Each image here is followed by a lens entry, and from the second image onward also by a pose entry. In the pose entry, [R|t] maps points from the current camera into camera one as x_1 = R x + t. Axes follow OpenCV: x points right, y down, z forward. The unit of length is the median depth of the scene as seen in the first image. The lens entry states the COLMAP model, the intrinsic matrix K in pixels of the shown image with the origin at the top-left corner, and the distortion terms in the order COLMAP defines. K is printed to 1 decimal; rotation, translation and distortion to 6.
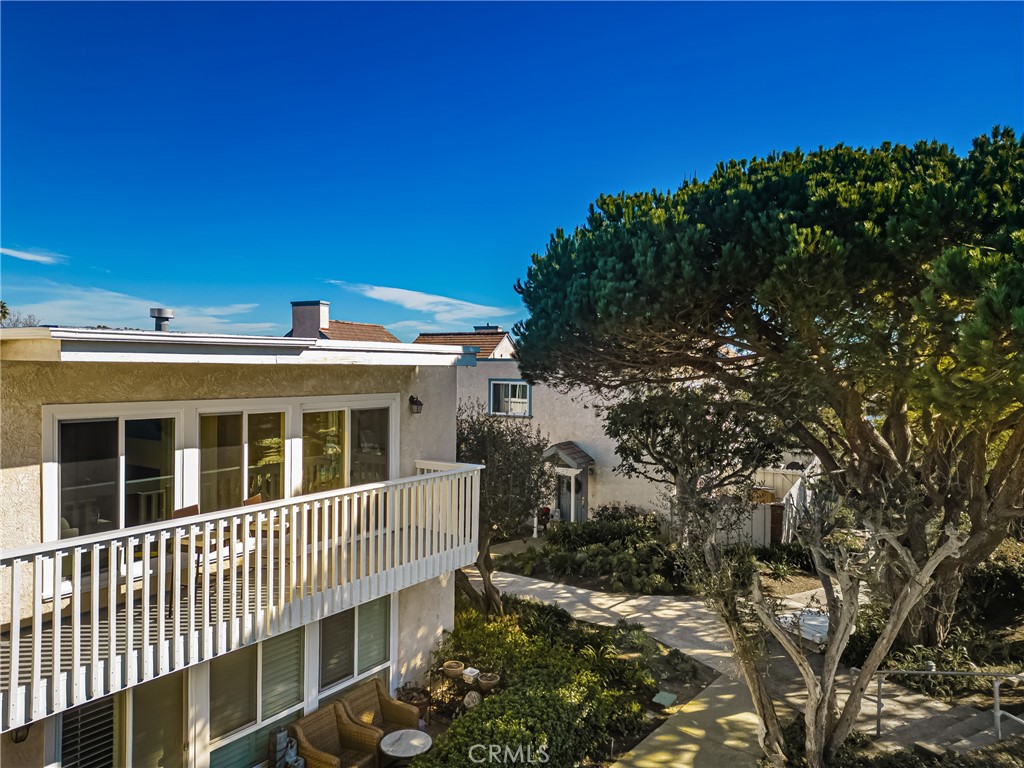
lens RADIAL K [[739.1, 0, 507.8], [0, 739.1, 378.2], [0, 0, 1]] dist [0.072318, -0.097621]
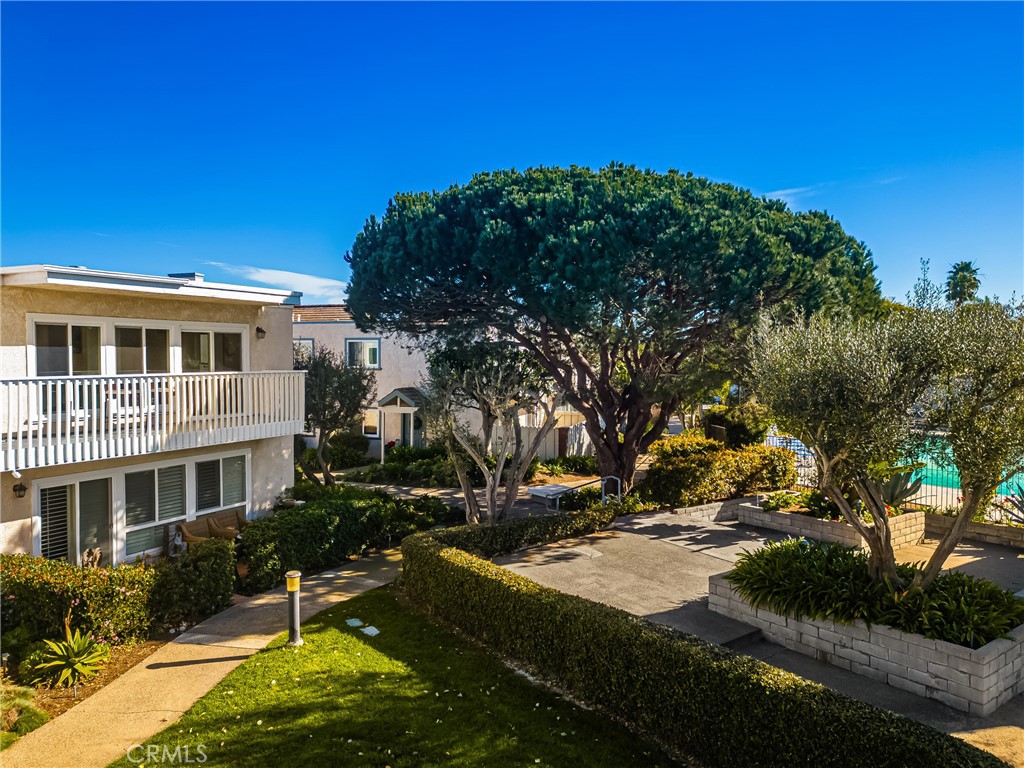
lens RADIAL K [[739.1, 0, 507.8], [0, 739.1, 378.2], [0, 0, 1]] dist [0.072318, -0.097621]
pose [[0.989611, -0.013932, 0.143091, 0.179538], [0.010706, 0.999671, 0.023293, 0.116408], [-0.143369, -0.021519, 0.989435, -0.660053]]
